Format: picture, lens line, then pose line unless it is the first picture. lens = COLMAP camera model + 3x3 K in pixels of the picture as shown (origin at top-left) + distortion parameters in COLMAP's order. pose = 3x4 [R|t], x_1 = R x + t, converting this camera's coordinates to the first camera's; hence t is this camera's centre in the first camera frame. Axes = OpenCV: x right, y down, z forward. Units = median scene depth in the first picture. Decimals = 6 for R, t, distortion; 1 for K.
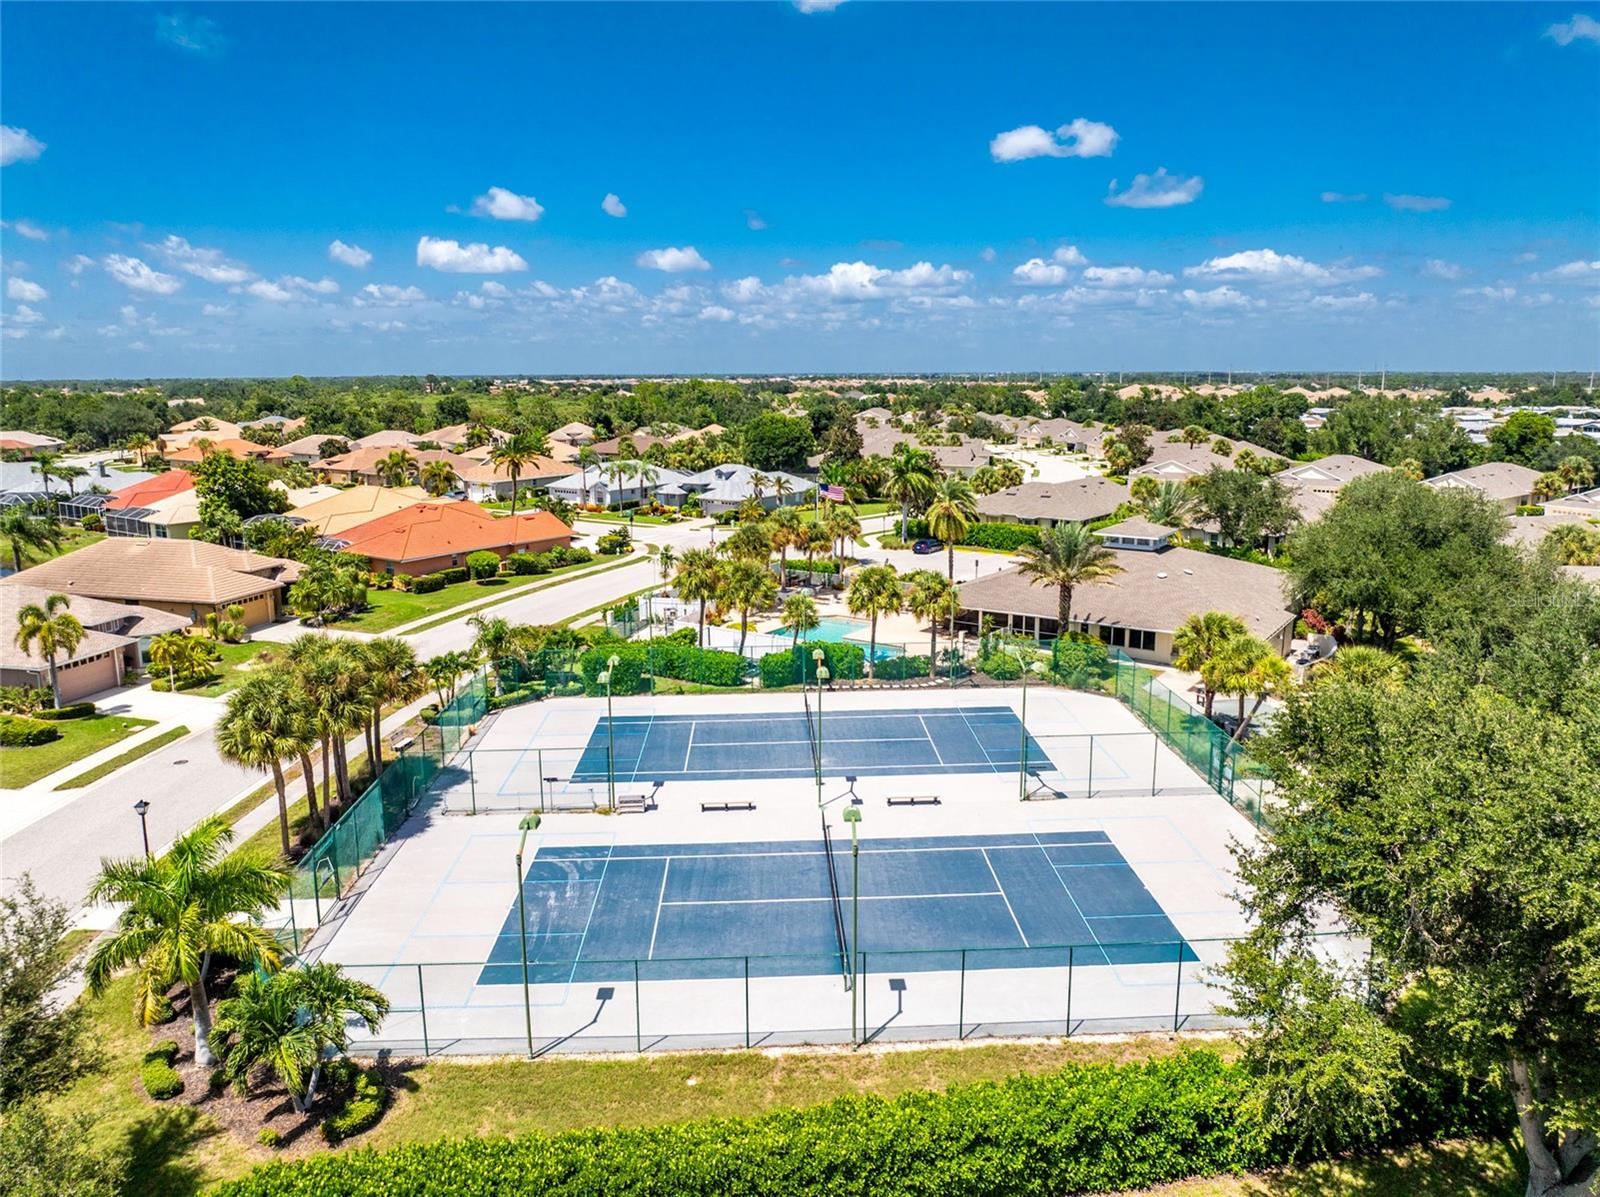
lens RADIAL K [[1127.6, 0, 794.7], [0, 1127.6, 597.4], [0, 0, 1]] dist [-0.029187, -0.005508]
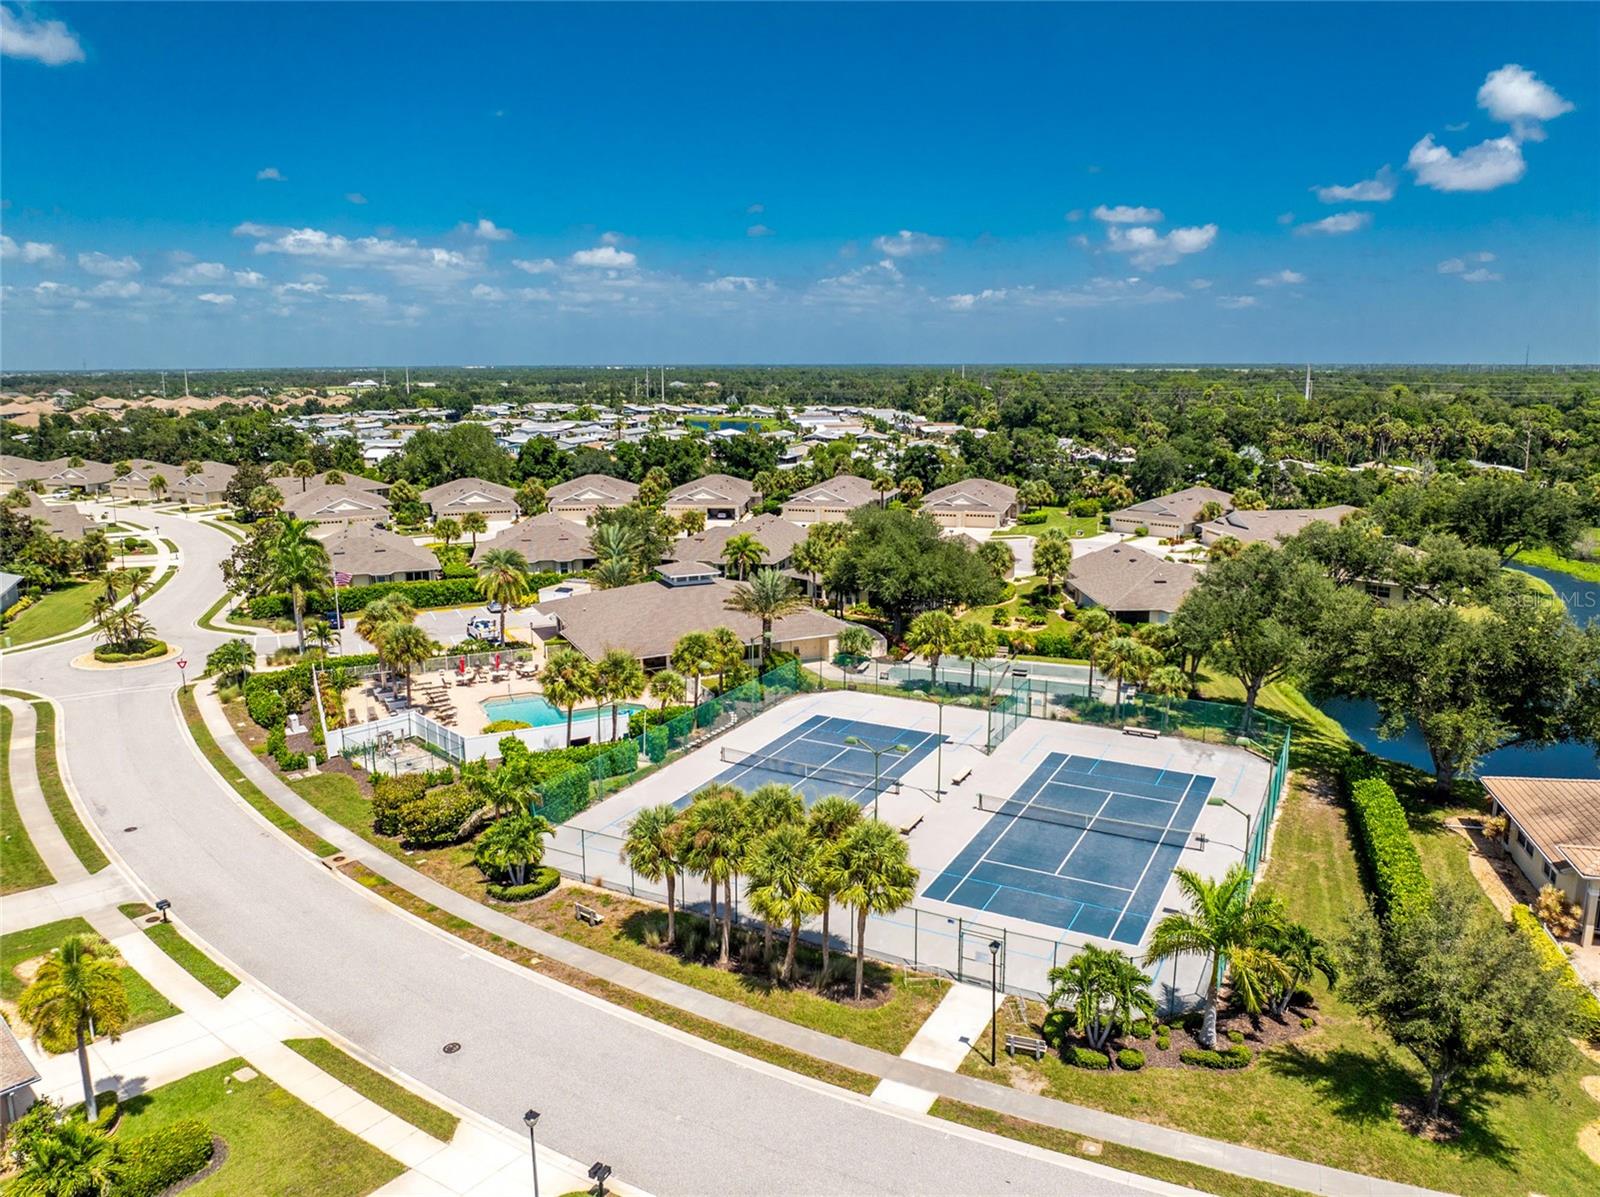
lens RADIAL K [[1127.6, 0, 794.7], [0, 1127.6, 597.4], [0, 0, 1]] dist [-0.029187, -0.005508]
pose [[0.510928, -0.176482, 0.841312, -0.937589], [0.173895, 0.979684, 0.099902, -0.180159], [-0.841851, 0.095257, 0.531238, 0.316177]]
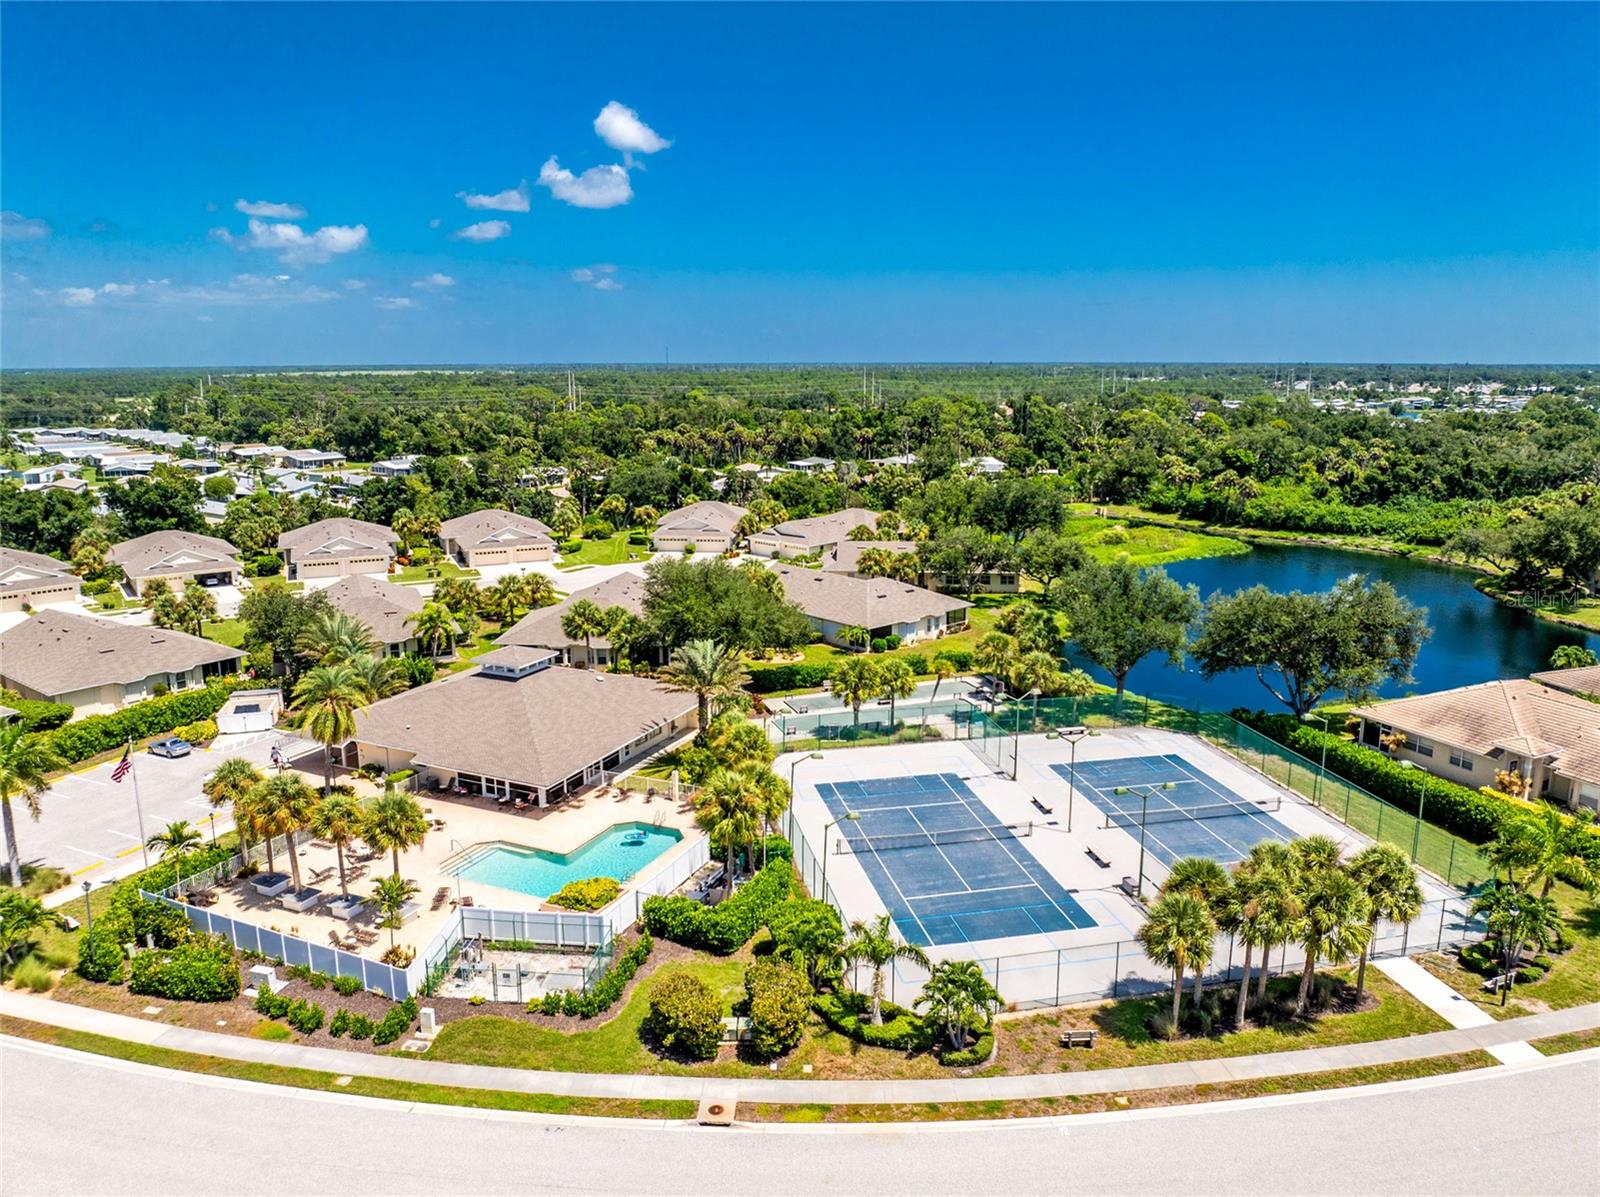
lens RADIAL K [[1127.6, 0, 794.7], [0, 1127.6, 597.4], [0, 0, 1]] dist [-0.029187, -0.005508]
pose [[-0.168255, -0.202259, 0.964770, -1.015006], [0.199723, 0.951429, 0.234293, -0.411911], [-0.965299, 0.232107, -0.119687, 1.138356]]
